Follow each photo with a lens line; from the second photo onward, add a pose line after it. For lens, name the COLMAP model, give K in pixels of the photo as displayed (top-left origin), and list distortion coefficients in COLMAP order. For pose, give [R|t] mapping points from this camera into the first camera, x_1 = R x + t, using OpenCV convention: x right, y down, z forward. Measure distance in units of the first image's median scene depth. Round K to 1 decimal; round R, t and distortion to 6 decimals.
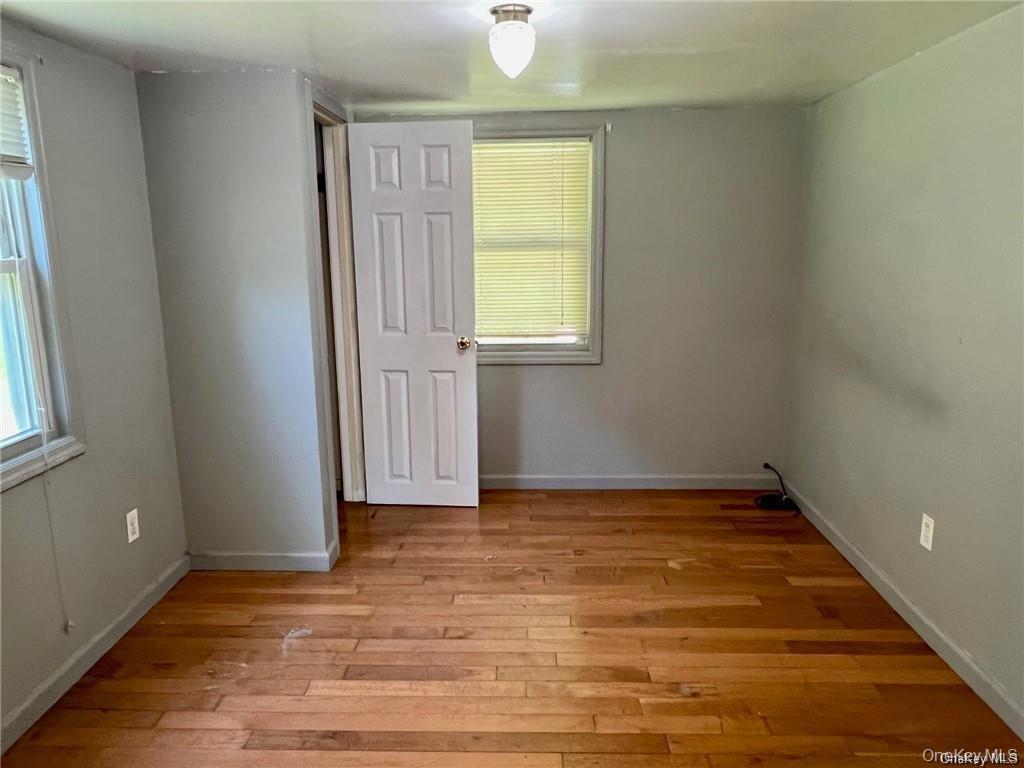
lens RADIAL K [[733.5, 0, 461.0], [0, 733.5, 386.8], [0, 0, 1]] dist [-0.002747, -0.003698]
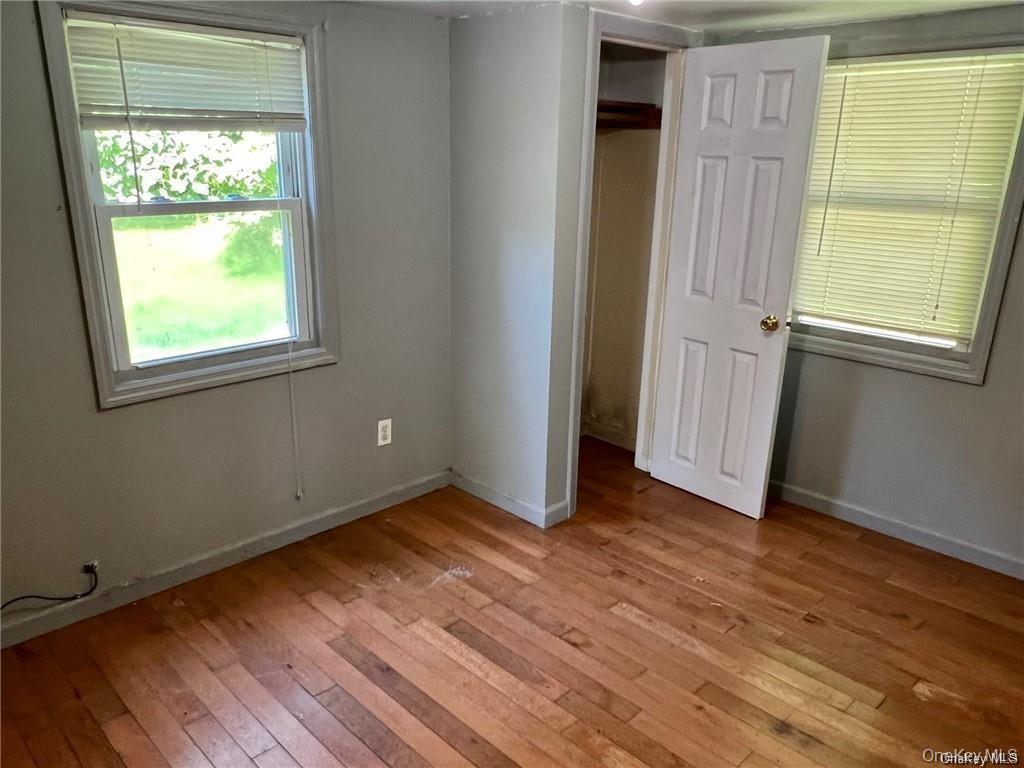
lens RADIAL K [[758.4, 0, 509.6], [0, 758.4, 388.9], [0, 0, 1]] dist [0.010165, -0.018306]
pose [[0.731469, 0.226425, -0.643184, 0.403839], [-0.155090, 0.973780, 0.166430, -0.096355], [0.664004, -0.021987, 0.747406, 0.206514]]
